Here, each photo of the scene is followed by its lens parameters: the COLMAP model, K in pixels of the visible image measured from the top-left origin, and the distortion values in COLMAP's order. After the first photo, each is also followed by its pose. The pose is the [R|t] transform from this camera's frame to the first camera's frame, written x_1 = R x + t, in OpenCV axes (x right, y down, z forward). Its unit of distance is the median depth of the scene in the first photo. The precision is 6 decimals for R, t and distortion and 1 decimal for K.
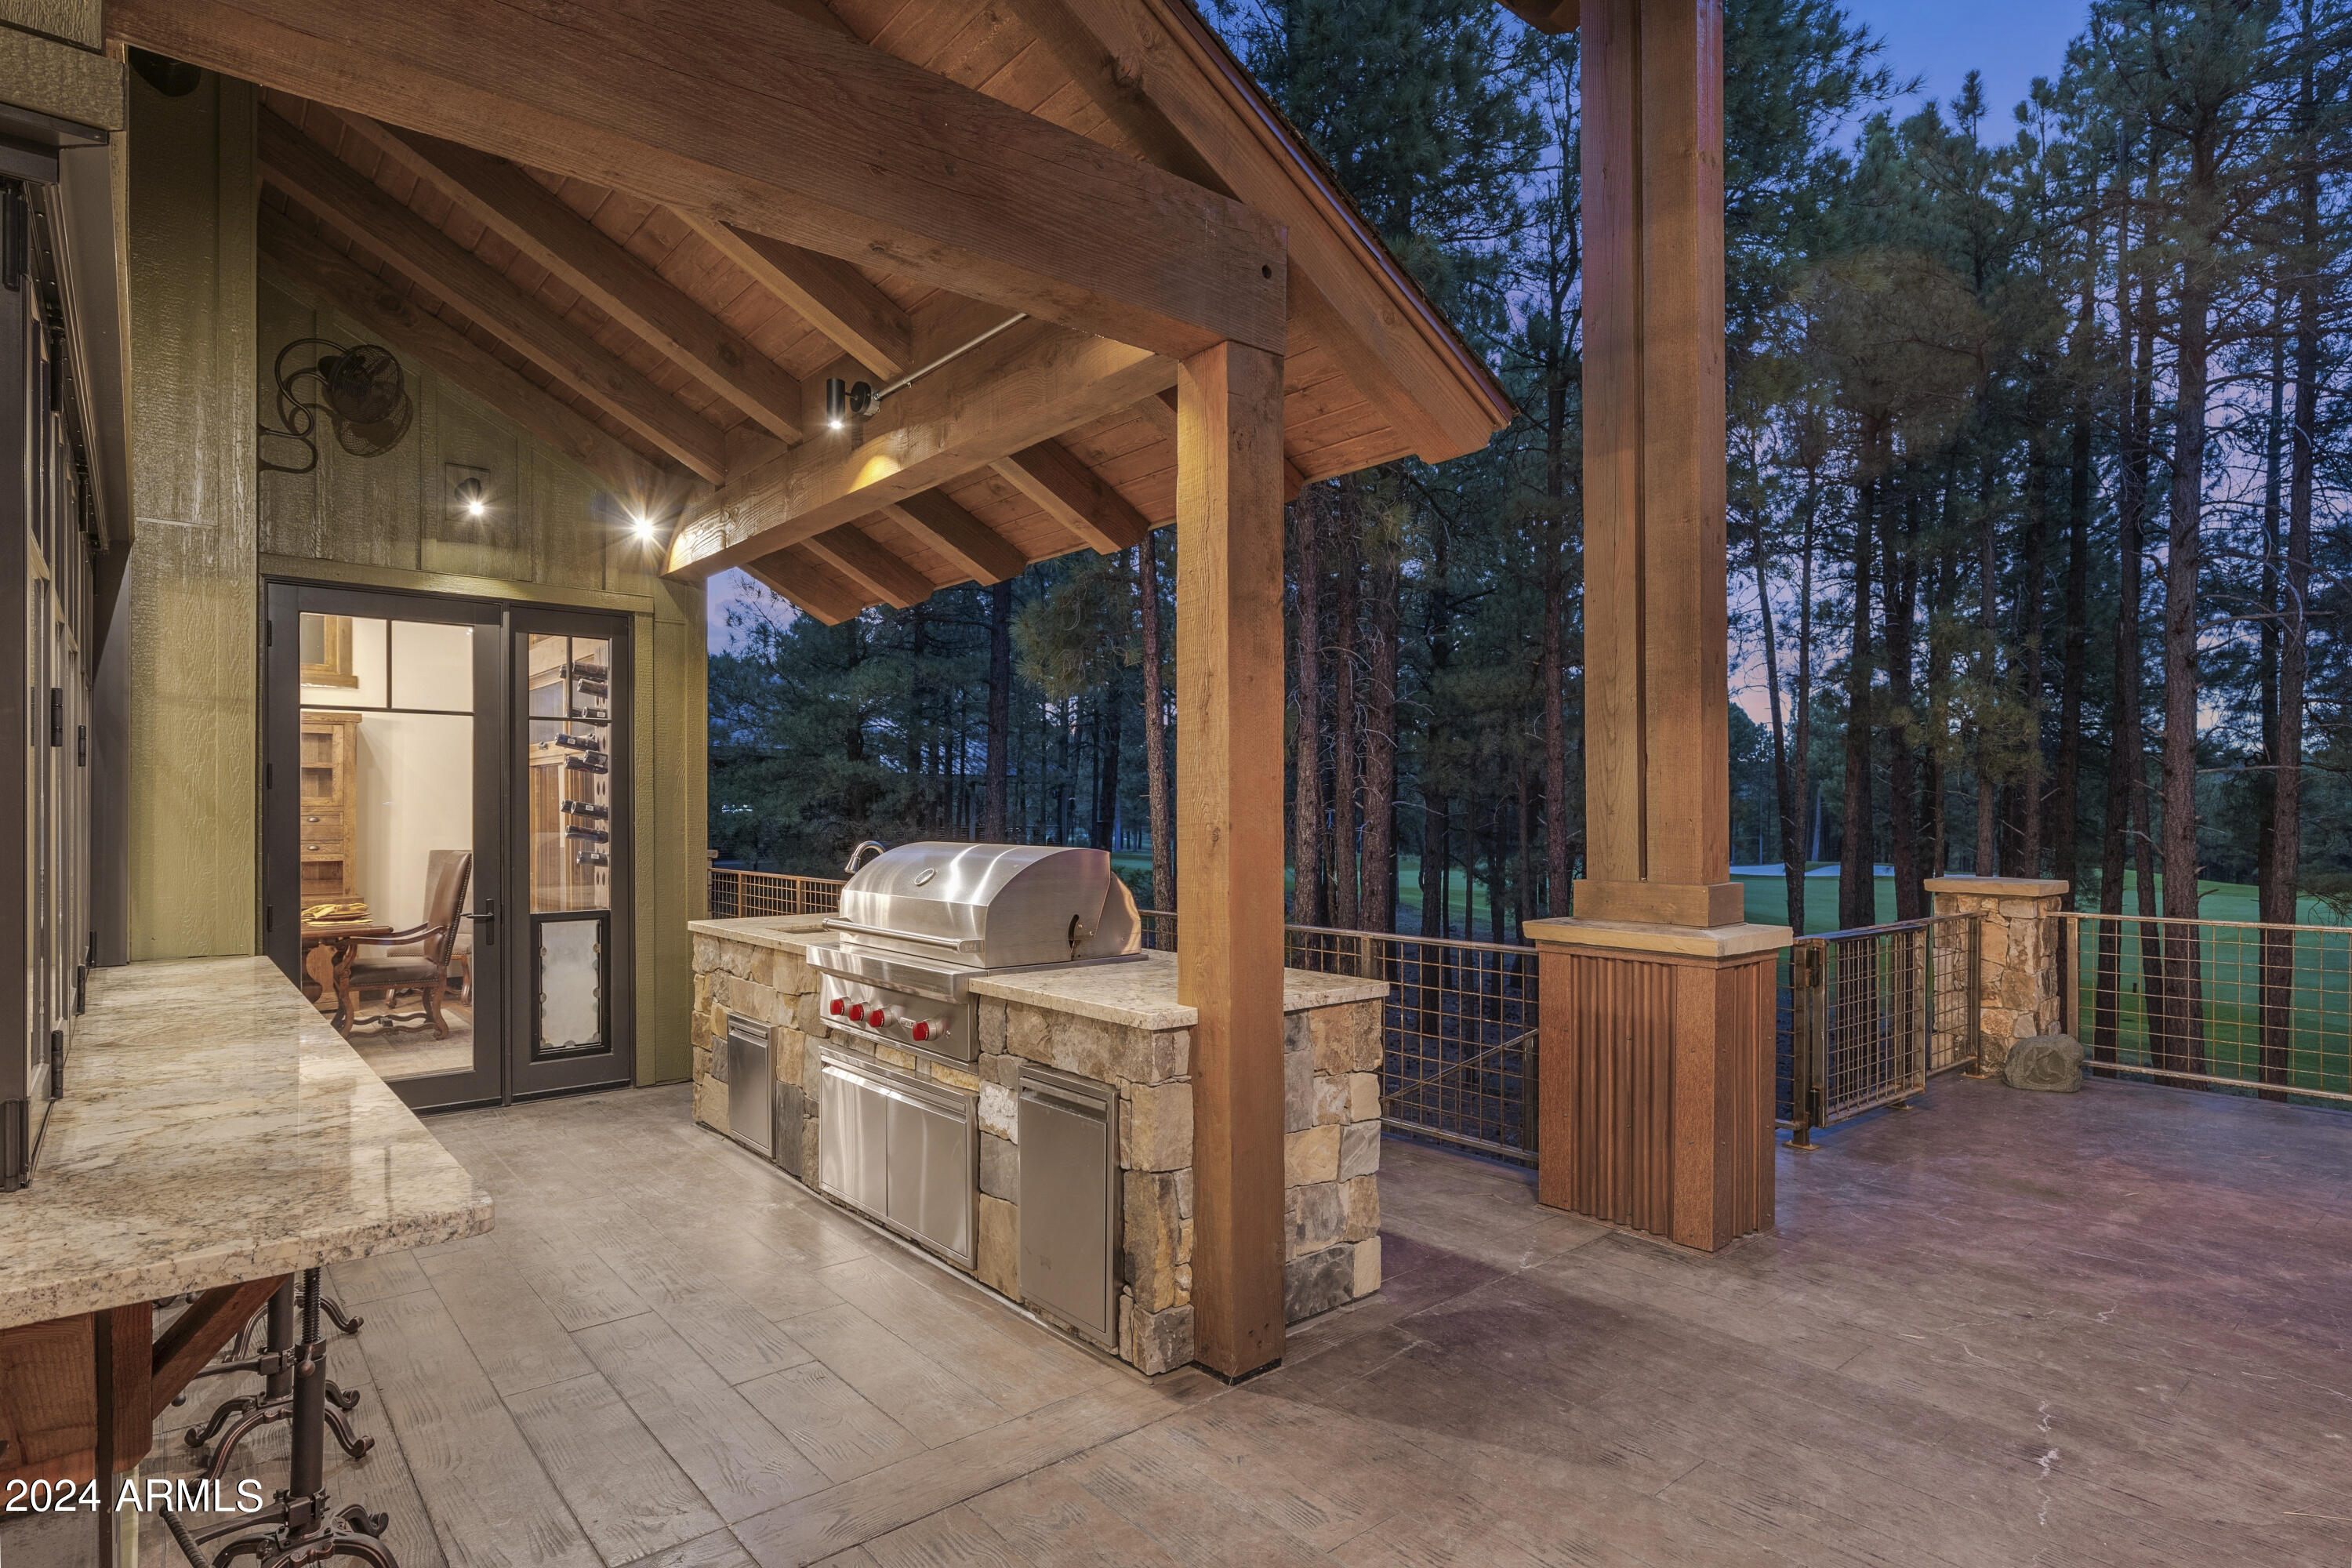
lens RADIAL K [[1228.4, 0, 1171.6], [0, 1228.4, 808.4], [0, 0, 1]] dist [0.002445, -0.001726]
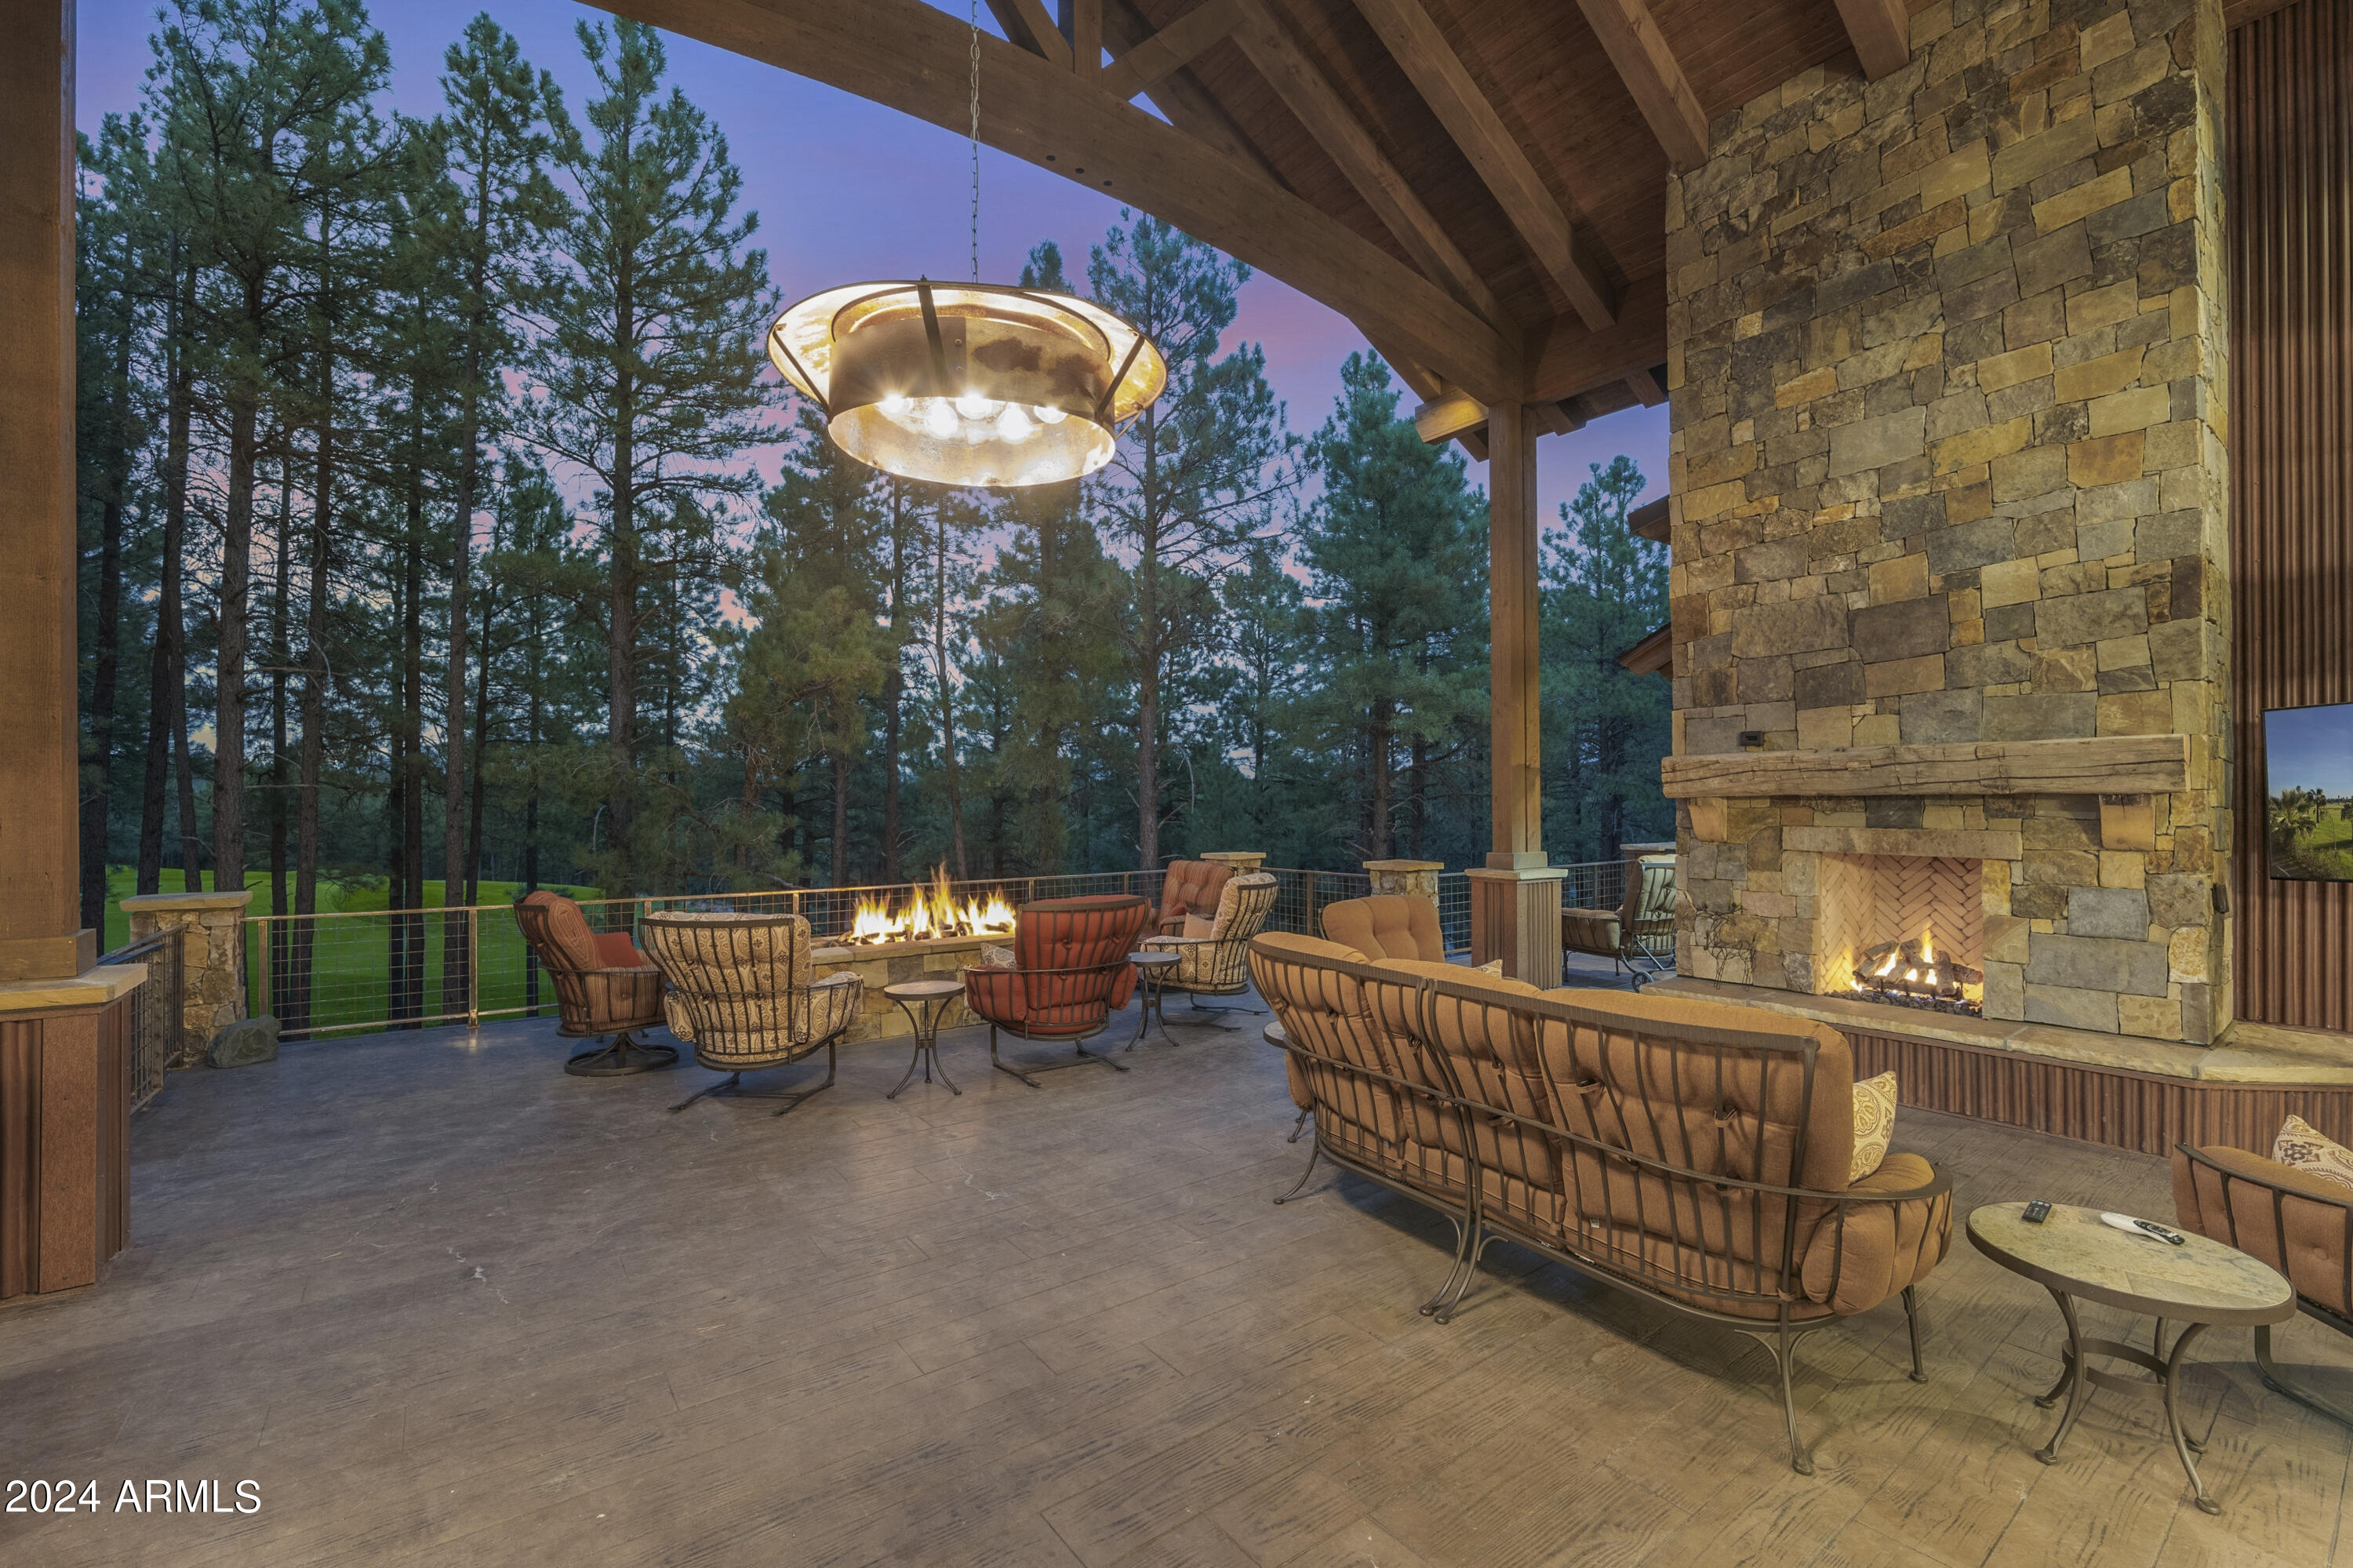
lens RADIAL K [[976.3, 0, 1169.3], [0, 976.3, 801.1], [0, 0, 1]] dist [-0.014277, 0.000145]
pose [[0.065422, 0.002602, 0.997854, -0.320475], [0.003002, 0.999992, -0.002804, -0.047702], [-0.997853, 0.003179, 0.065414, 0.023832]]
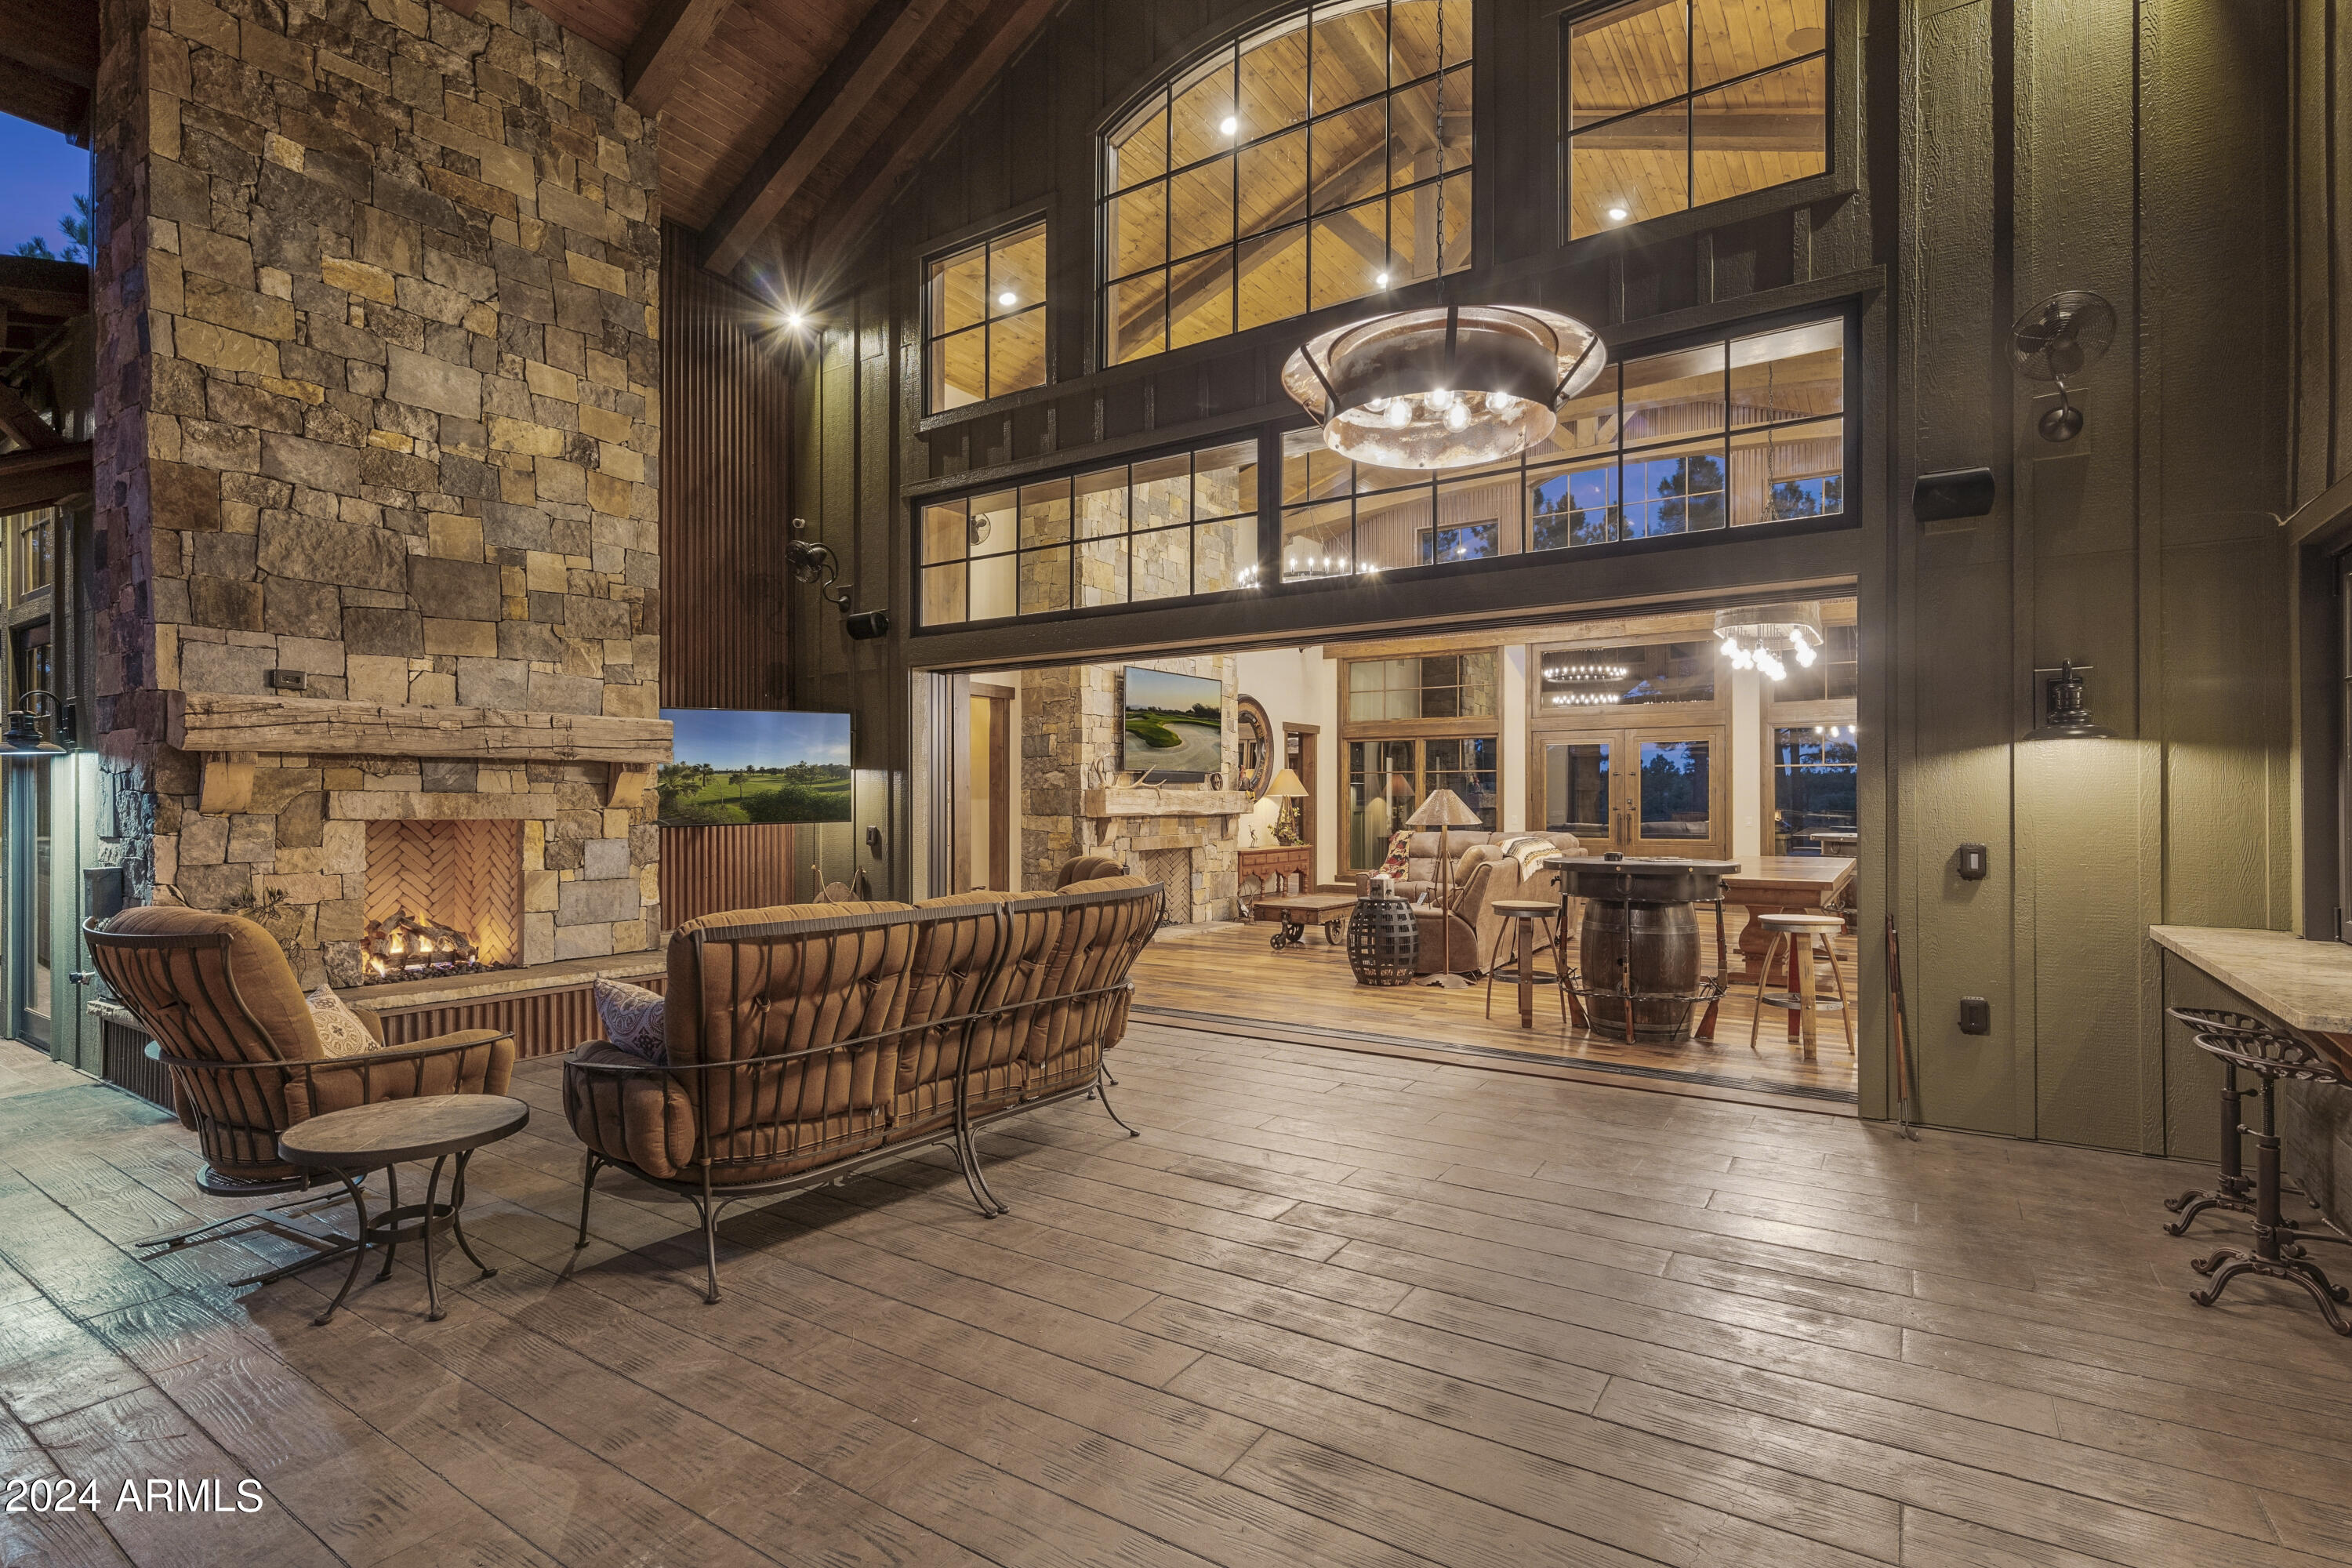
lens RADIAL K [[1132.2, 0, 1169.5], [0, 1132.2, 799.9], [0, 0, 1]] dist [0.003412, 0.000208]
pose [[-0.959286, -0.001154, -0.282434, 3.069204], [-0.000662, 0.999998, -0.001838, 0.136375], [0.282435, -0.001576, -0.959285, 3.077409]]
